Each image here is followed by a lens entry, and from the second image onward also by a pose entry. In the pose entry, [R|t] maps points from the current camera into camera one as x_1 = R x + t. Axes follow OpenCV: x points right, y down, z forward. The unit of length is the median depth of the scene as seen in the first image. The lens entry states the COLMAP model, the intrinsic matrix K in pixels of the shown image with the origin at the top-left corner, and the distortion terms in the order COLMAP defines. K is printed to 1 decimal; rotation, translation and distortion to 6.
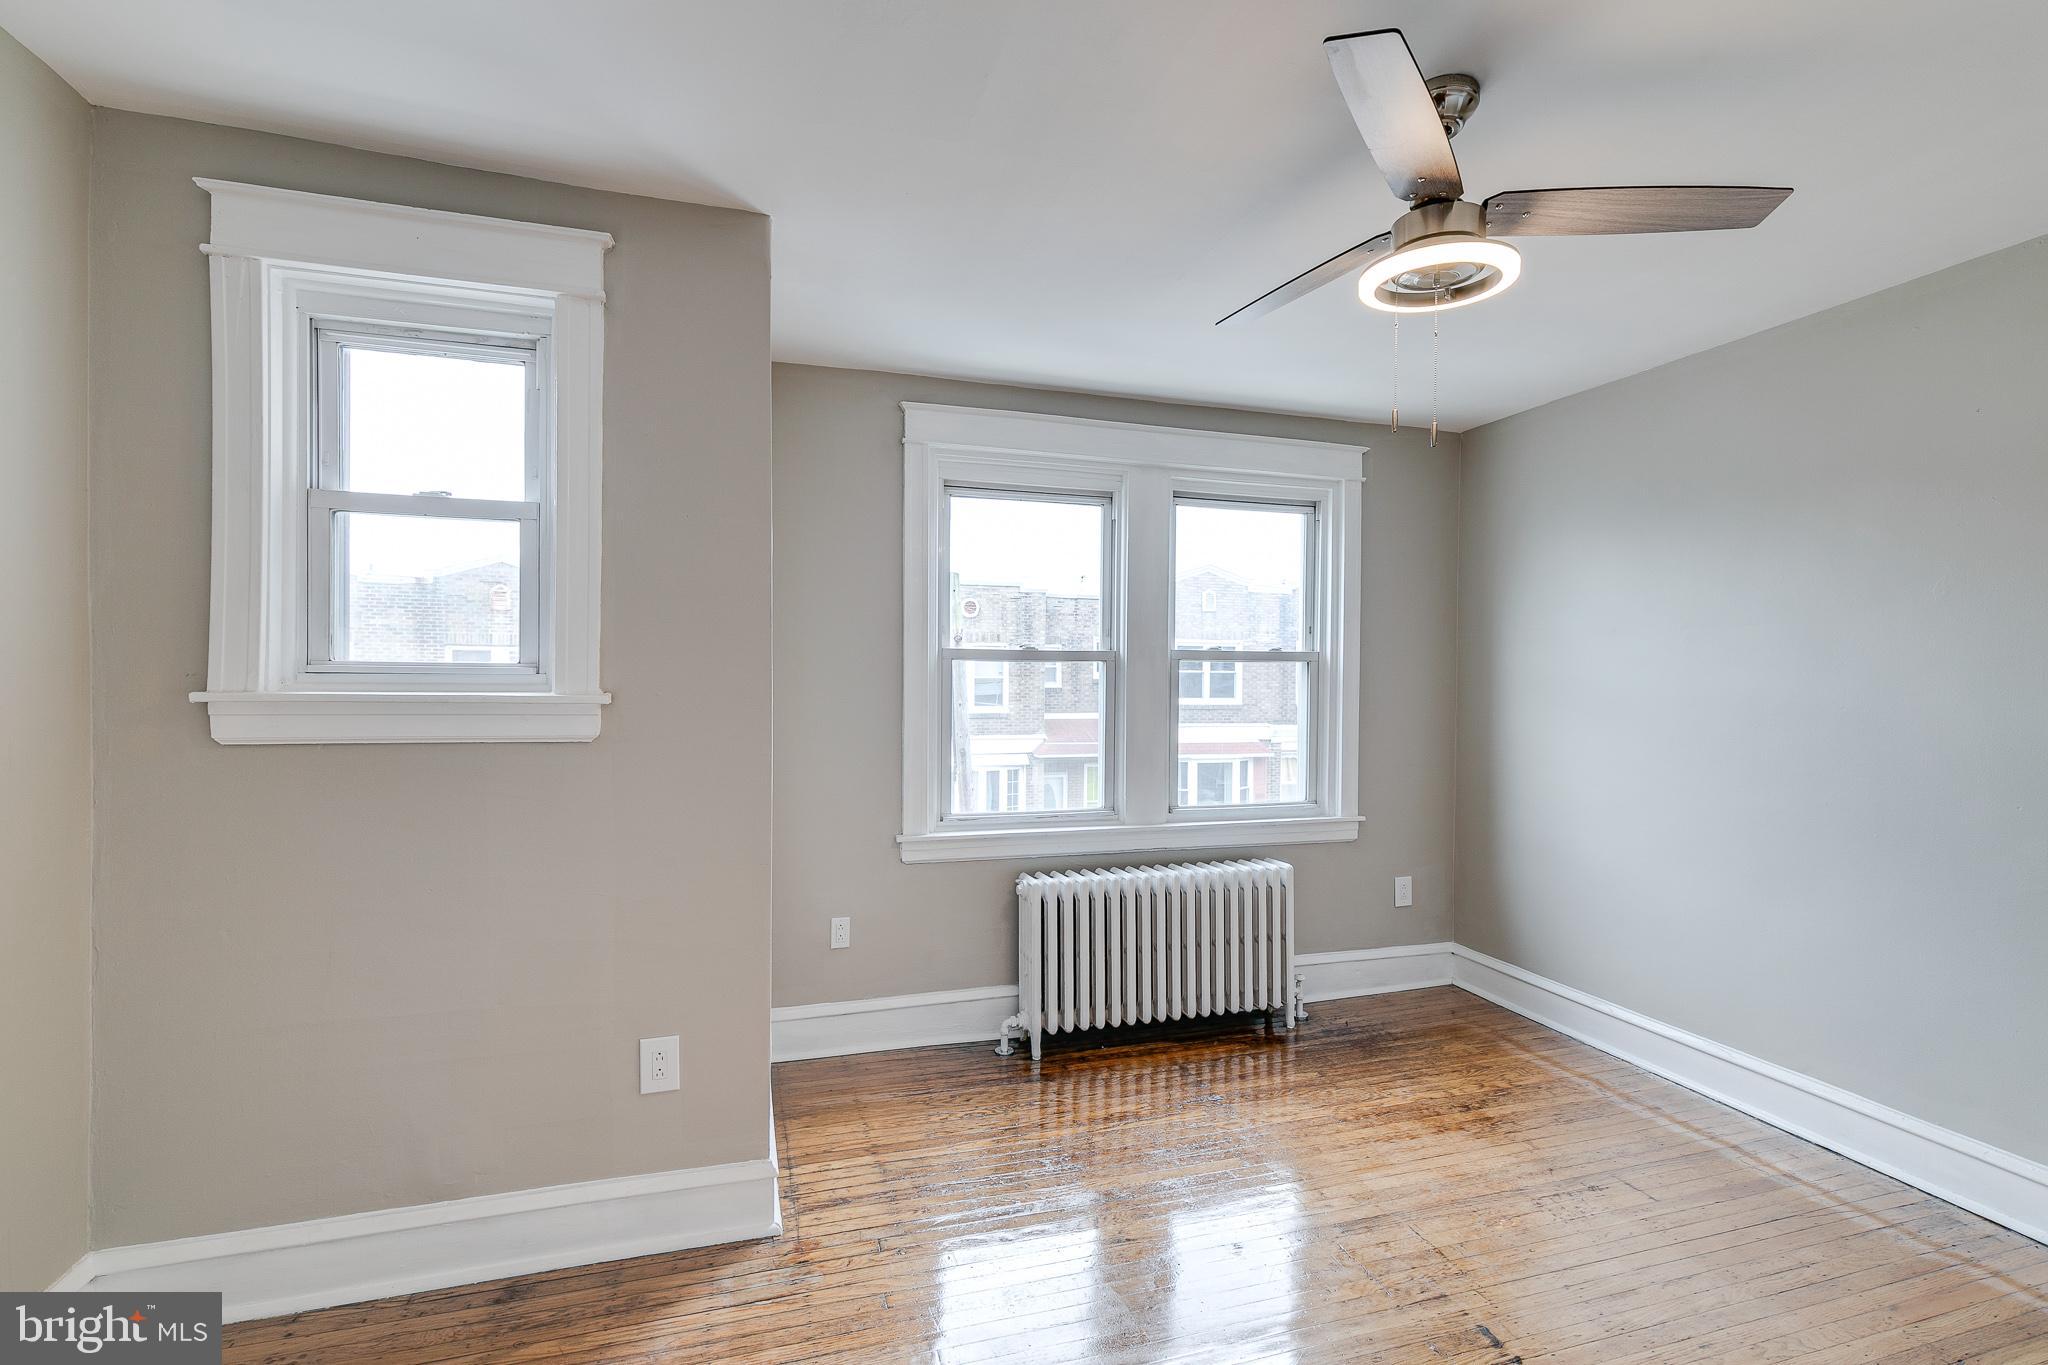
lens RADIAL K [[939.0, 0, 1039.4], [0, 939.0, 701.1], [0, 0, 1]] dist [0.009491, -0.002915]
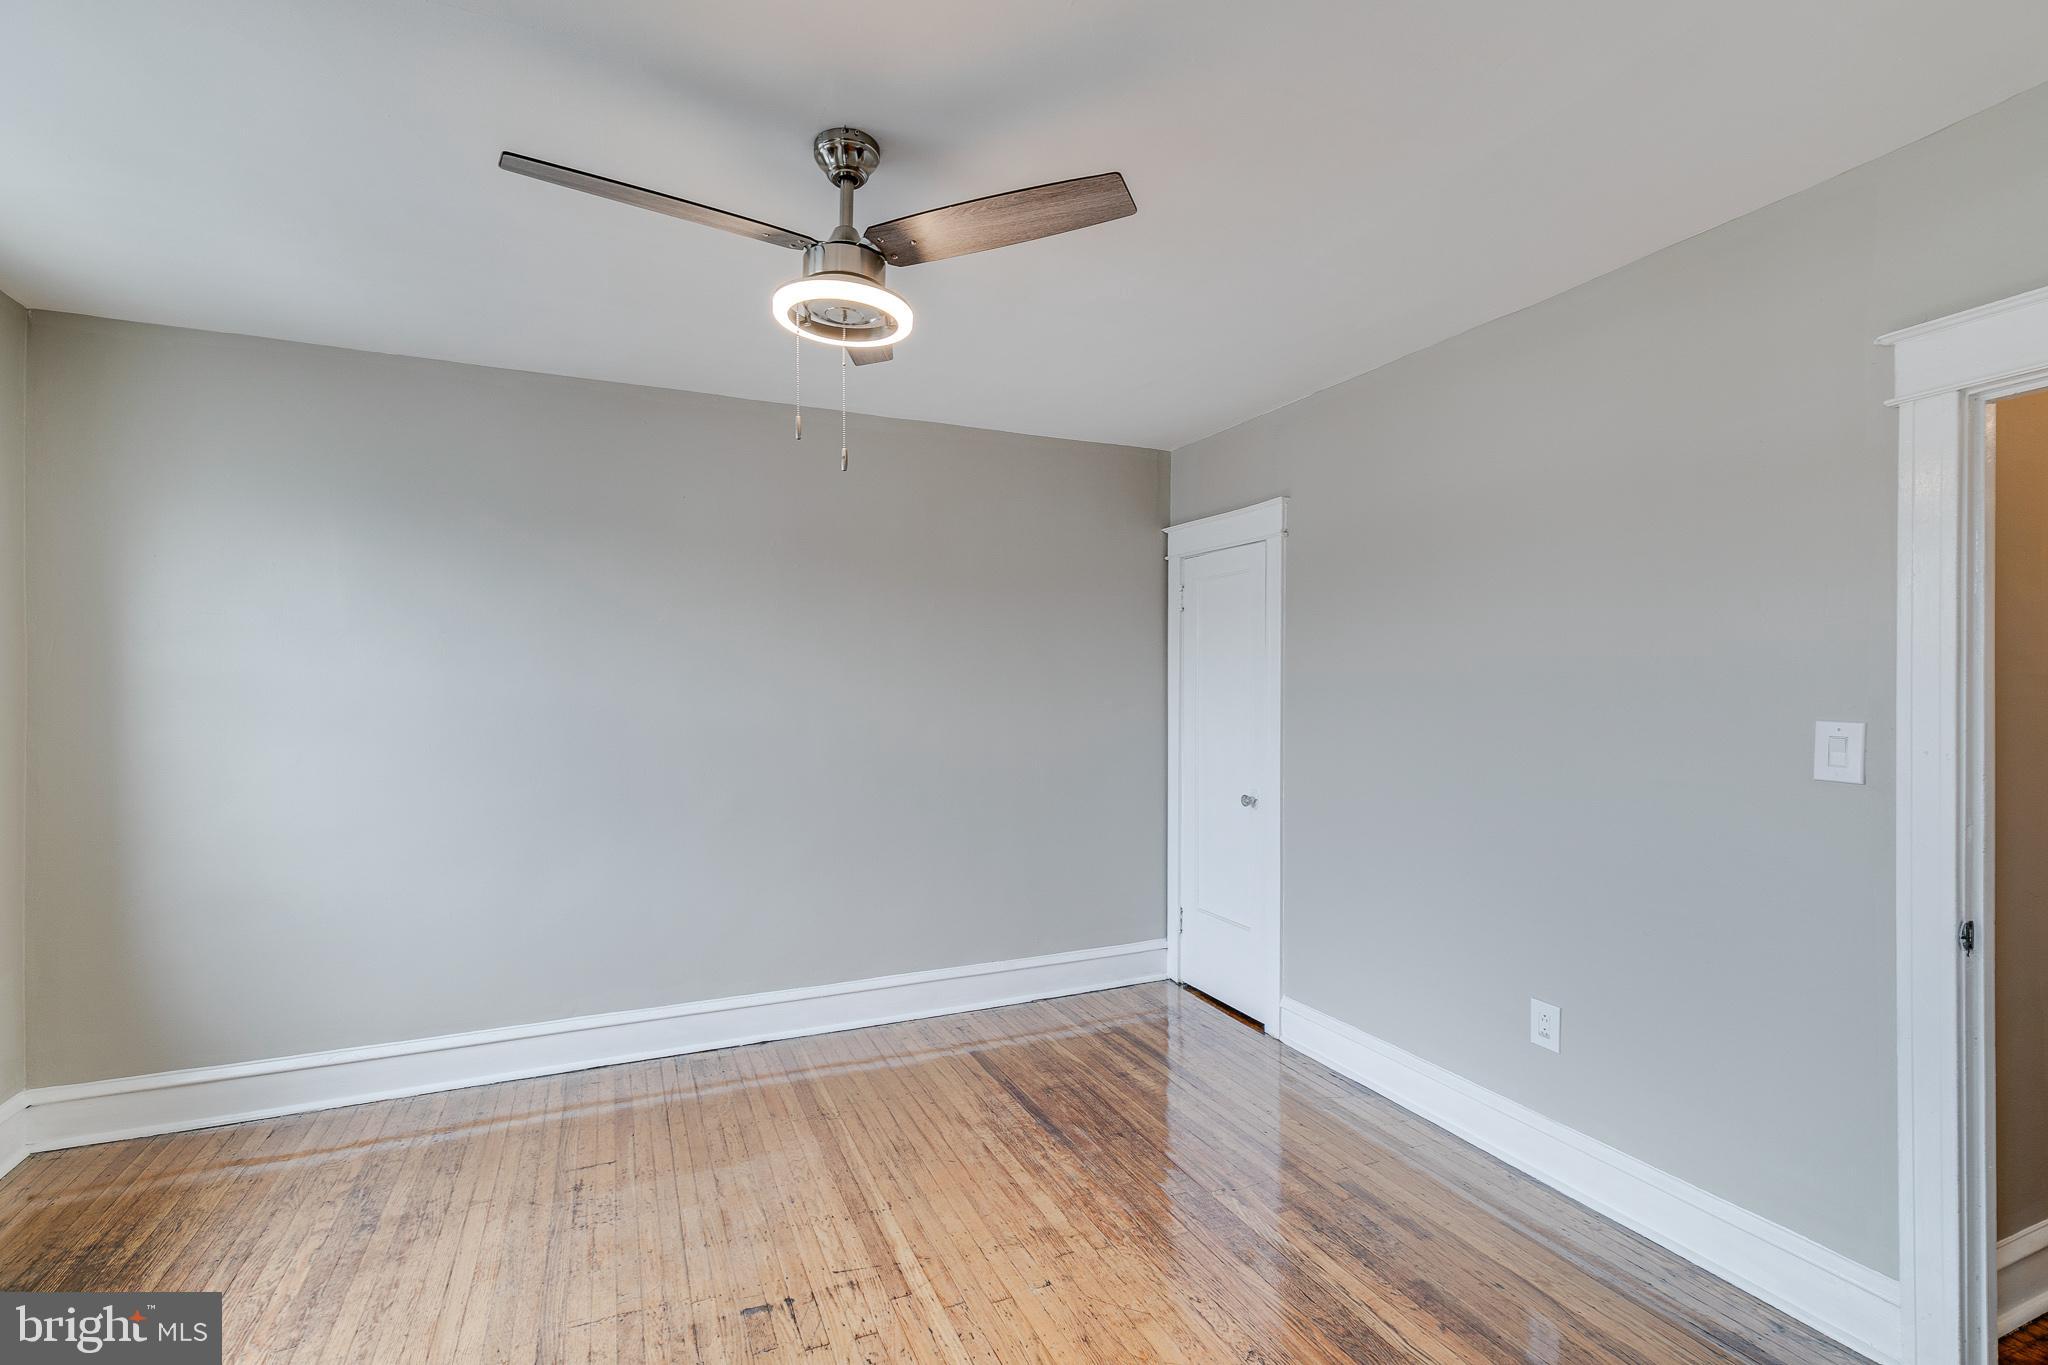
lens RADIAL K [[939.0, 0, 1016.1], [0, 939.0, 683.3], [0, 0, 1]] dist [0.009491, -0.002915]
pose [[-0.101242, -0.010434, 0.994807, -0.337879], [0.029165, 0.999484, 0.013452, -0.016737], [-0.994434, 0.030376, -0.100885, 0.458324]]
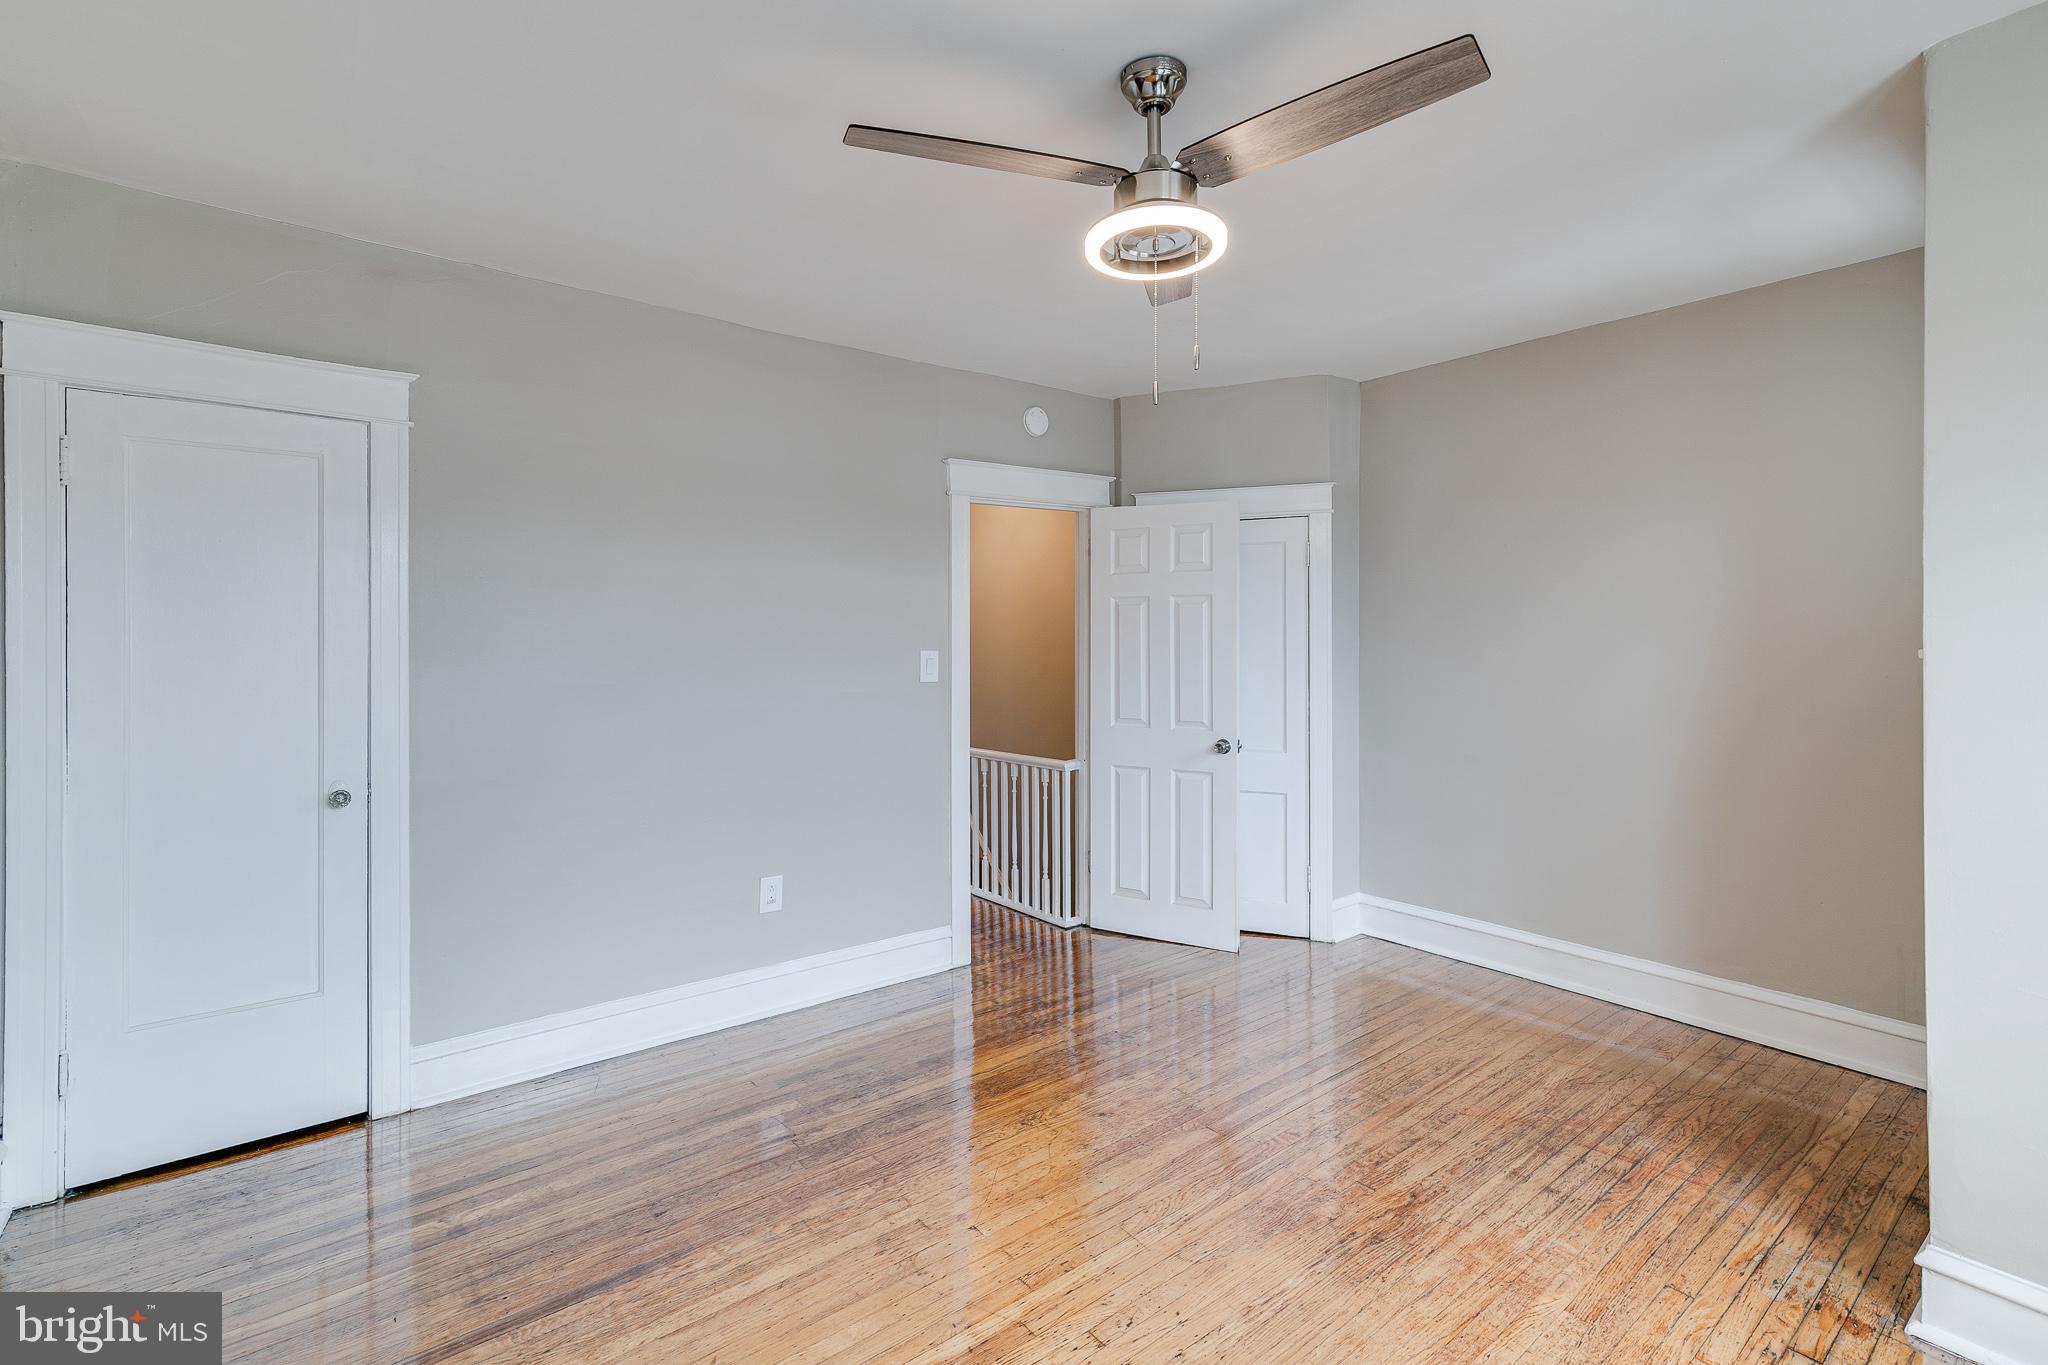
lens RADIAL K [[939.0, 0, 1053.4], [0, 939.0, 633.0], [0, 0, 1]] dist [0.009491, -0.002915]
pose [[-0.924698, -0.012449, -0.380497, 0.463804], [-0.019736, 0.999689, 0.015256, -0.010992], [0.380189, 0.021617, -0.924656, 0.967024]]
